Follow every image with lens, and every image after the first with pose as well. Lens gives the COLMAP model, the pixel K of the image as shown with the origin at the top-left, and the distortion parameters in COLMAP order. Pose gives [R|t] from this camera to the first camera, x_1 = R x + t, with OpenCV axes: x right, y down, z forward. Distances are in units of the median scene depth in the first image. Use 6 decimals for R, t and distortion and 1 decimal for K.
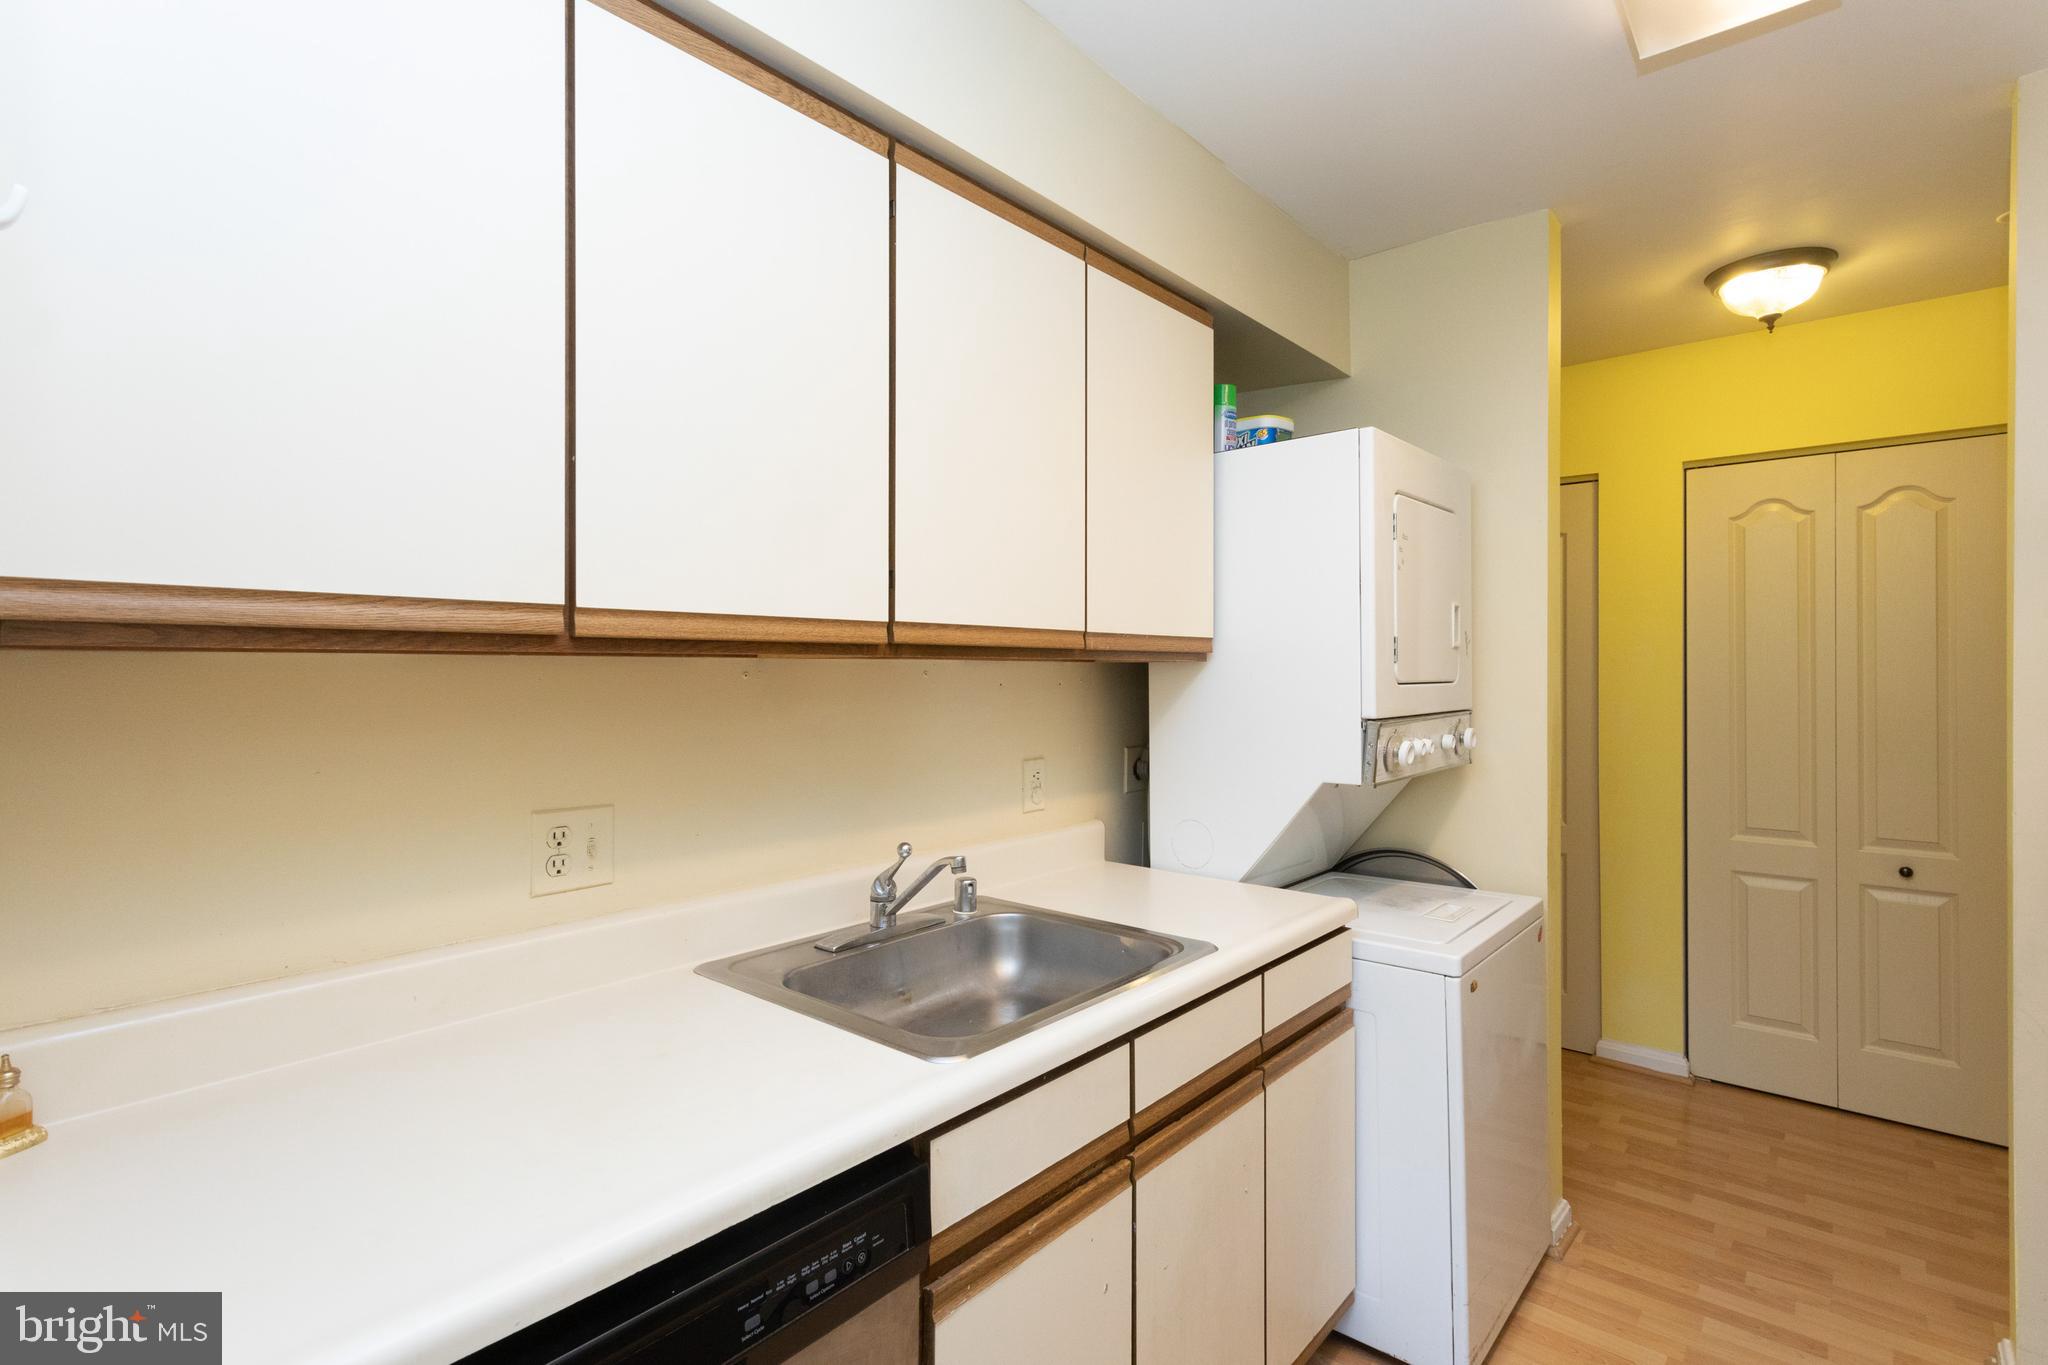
lens RADIAL K [[962.8, 0, 1023.0], [0, 962.8, 677.6], [0, 0, 1]] dist [-0.000342, 0.002132]
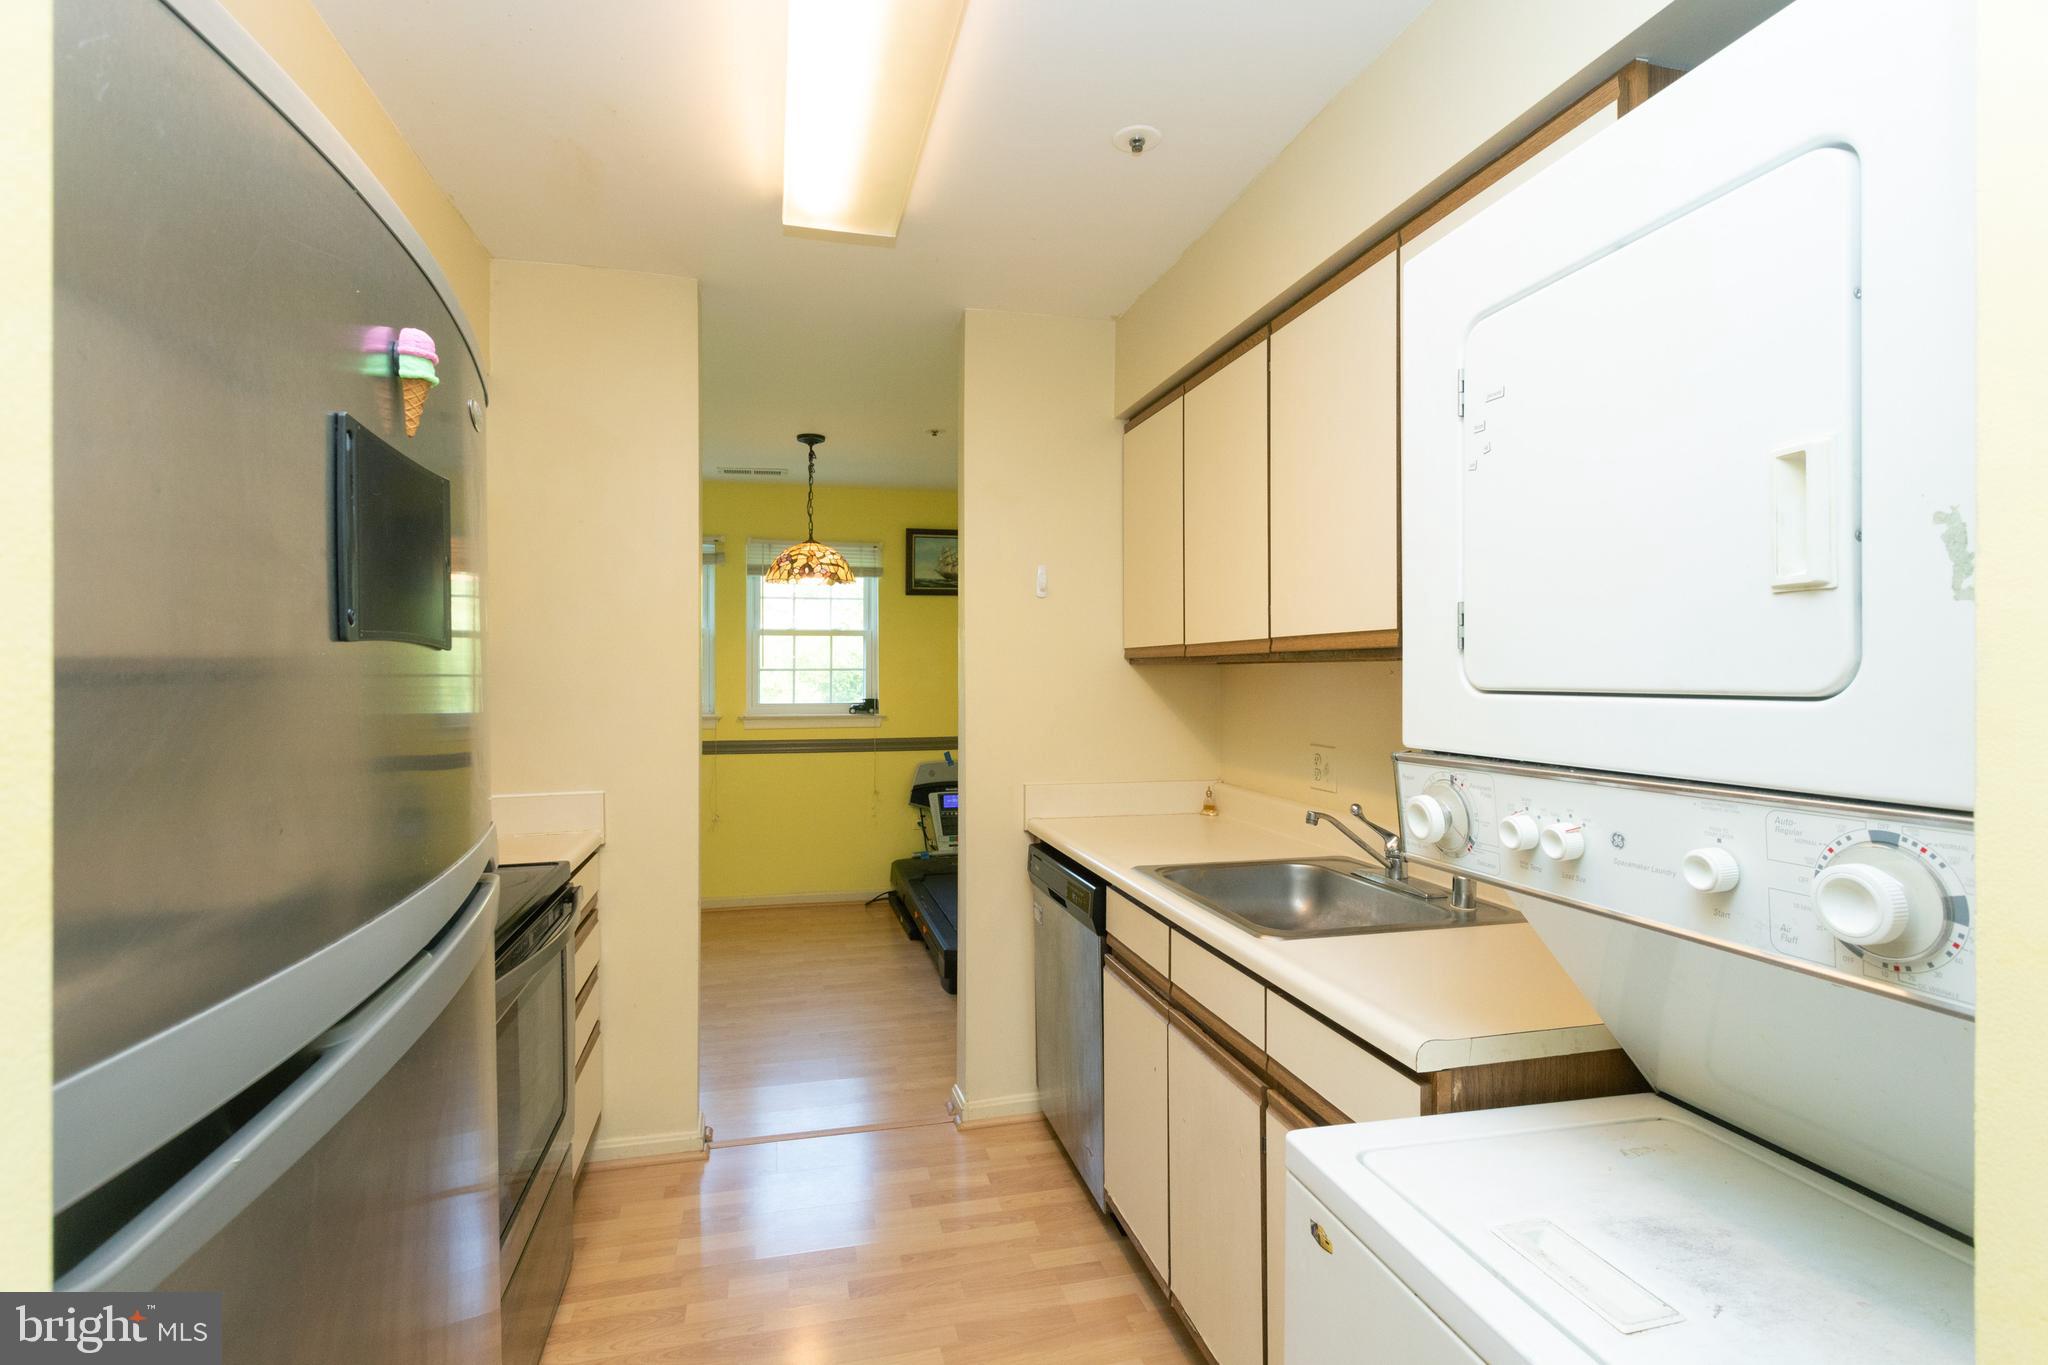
lens RADIAL K [[962.8, 0, 1021.9], [0, 962.8, 676.5], [0, 0, 1]] dist [-0.000342, 0.002132]
pose [[-0.566761, 0.005084, -0.823866, 0.294884], [-0.001358, 0.999974, 0.007106, -0.001775], [0.823881, 0.005146, -0.566739, 0.337934]]
